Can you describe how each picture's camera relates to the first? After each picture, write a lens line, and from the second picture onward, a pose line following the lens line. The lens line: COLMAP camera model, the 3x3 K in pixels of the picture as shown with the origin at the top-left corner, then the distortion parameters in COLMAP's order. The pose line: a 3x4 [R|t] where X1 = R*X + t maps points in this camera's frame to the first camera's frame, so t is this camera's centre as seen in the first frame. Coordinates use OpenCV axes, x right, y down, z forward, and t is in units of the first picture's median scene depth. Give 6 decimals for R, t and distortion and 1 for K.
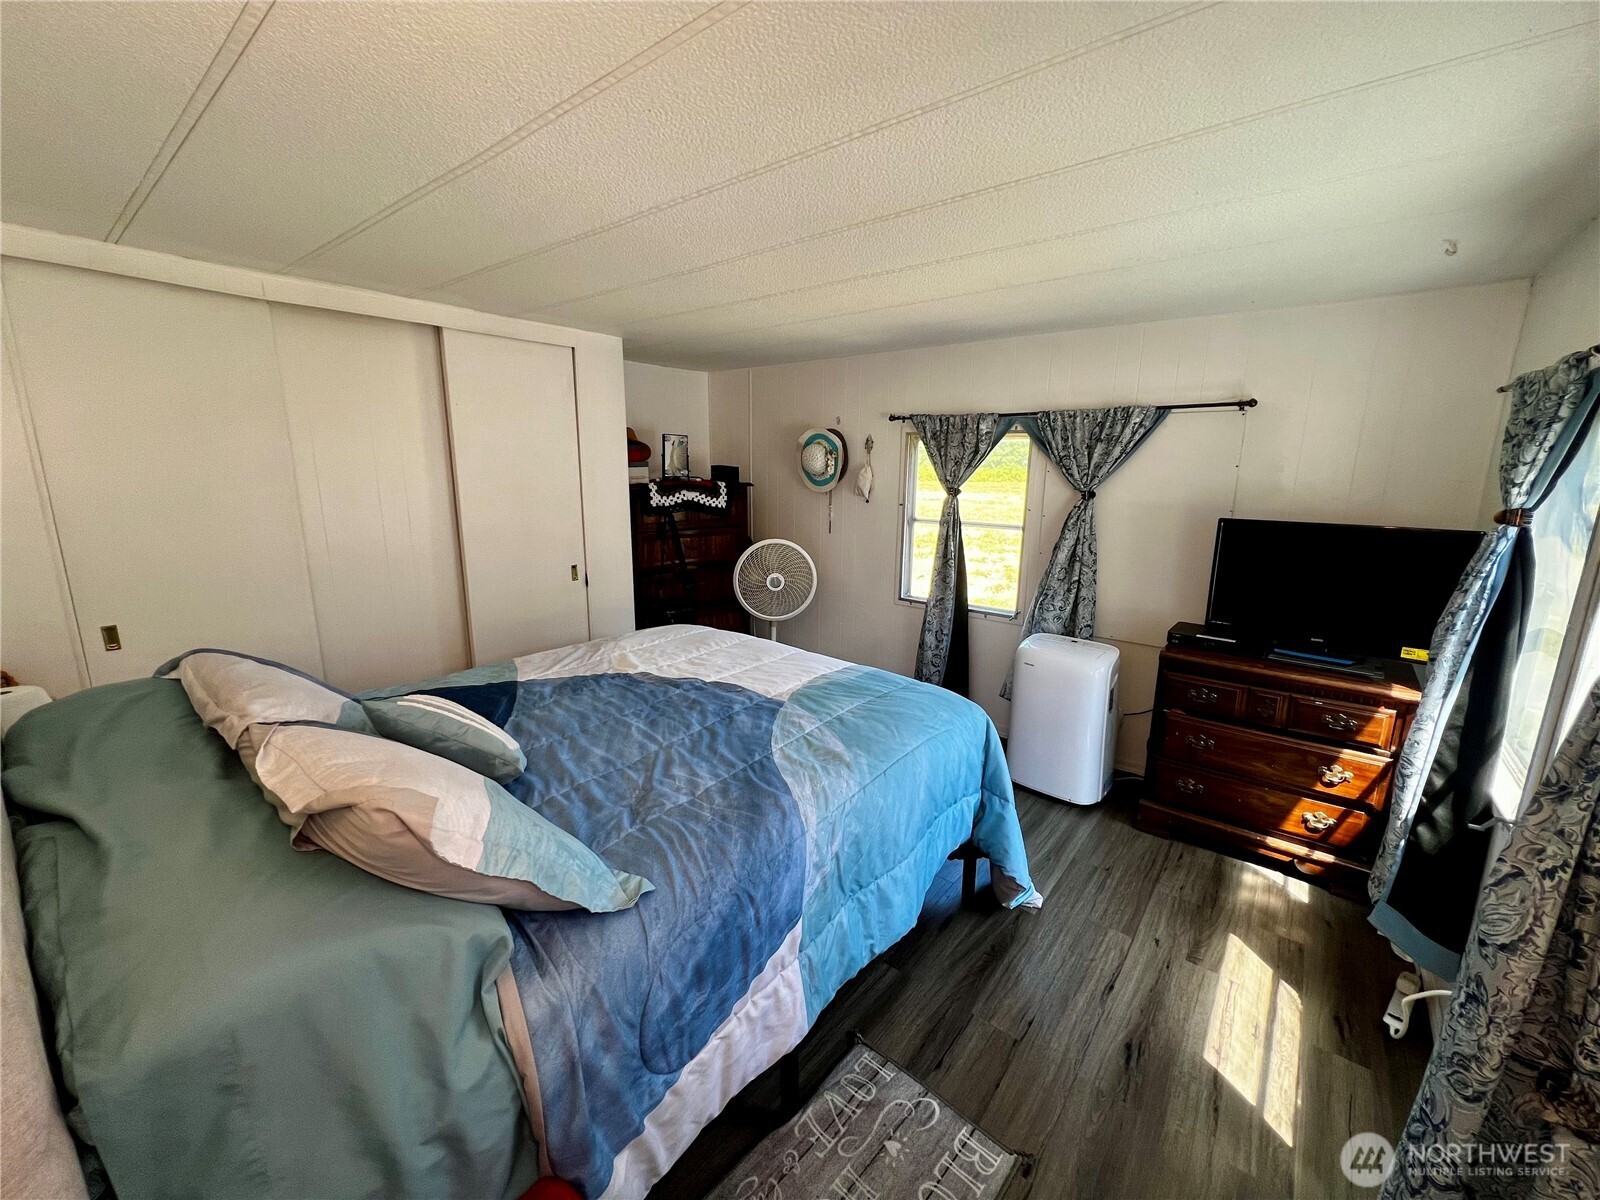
lens RADIAL K [[640.9, 0, 801.6], [0, 640.9, 598.8], [0, 0, 1]] dist [0.000507, -0.000029]
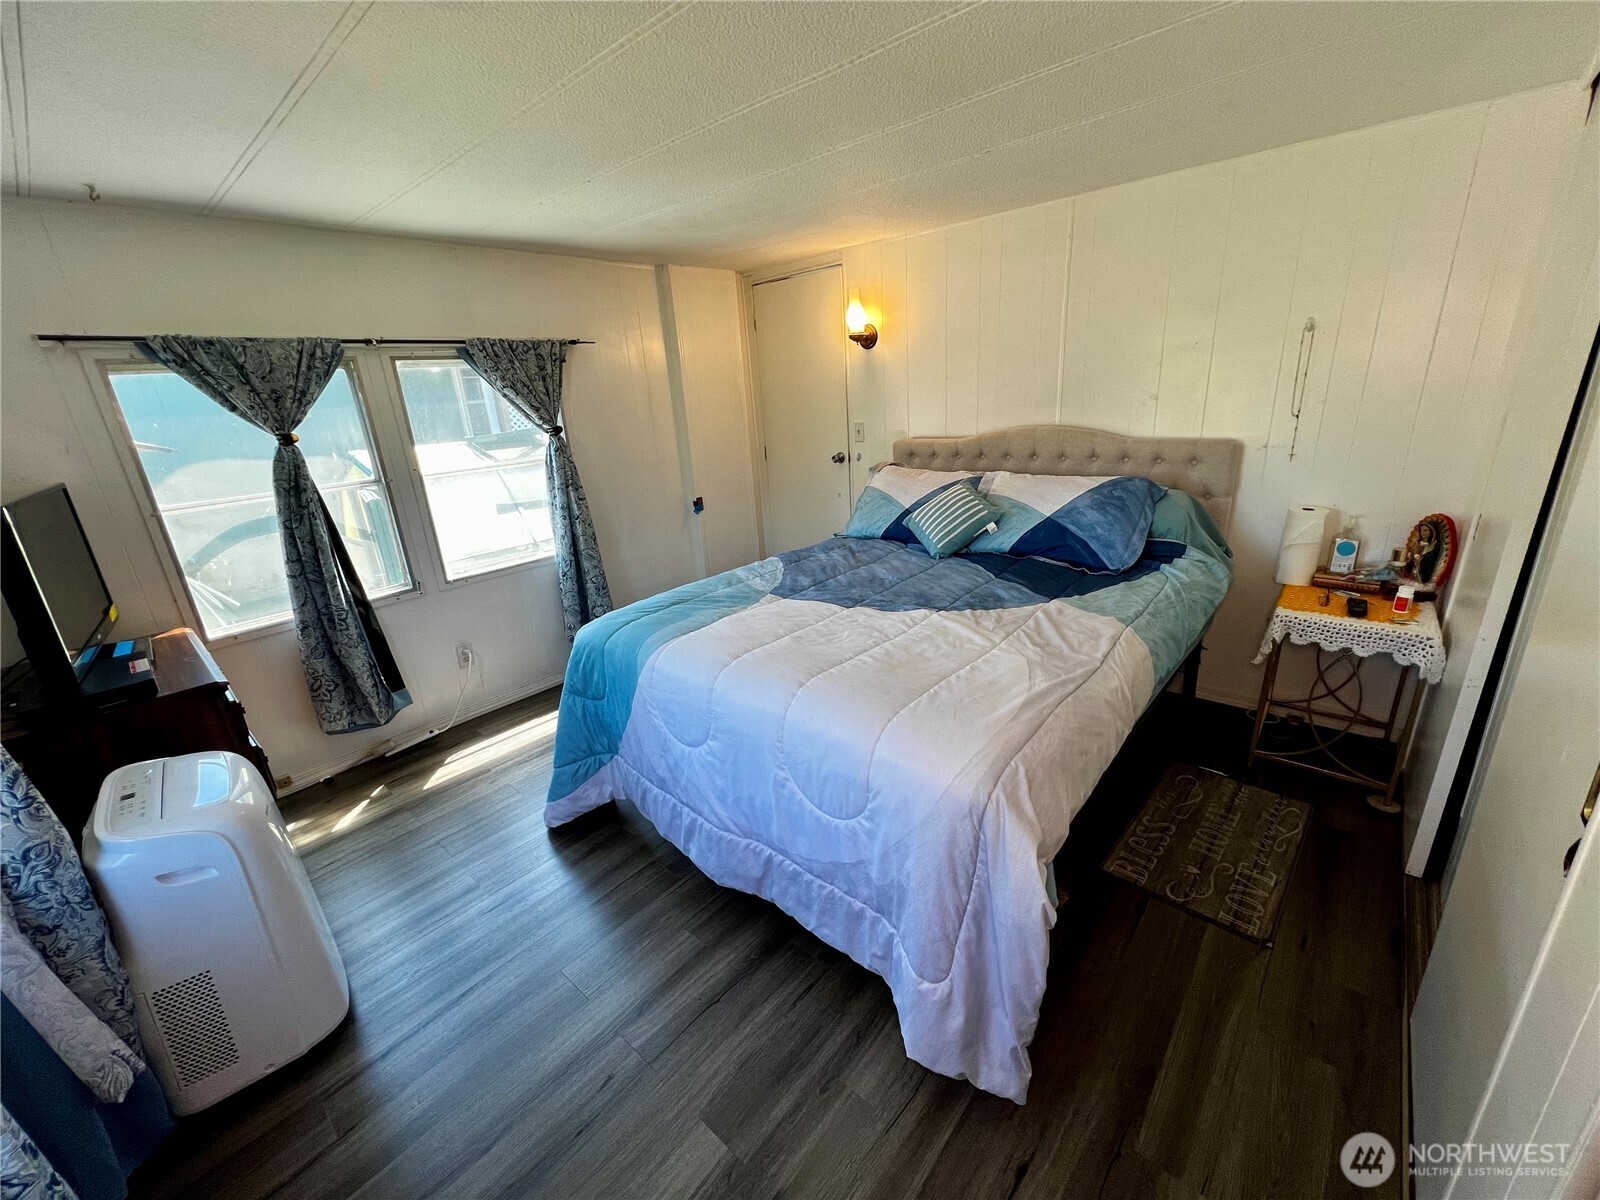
lens RADIAL K [[643.2, 0, 800.0], [0, 643.2, 596.2], [0, 0, 1]] dist [-0.003316, 0.001360]
pose [[-0.997975, 0.037002, 0.051730, -0.139639], [0.058205, 0.859202, 0.508315, -0.417909], [-0.025638, 0.510297, -0.859616, 2.028054]]
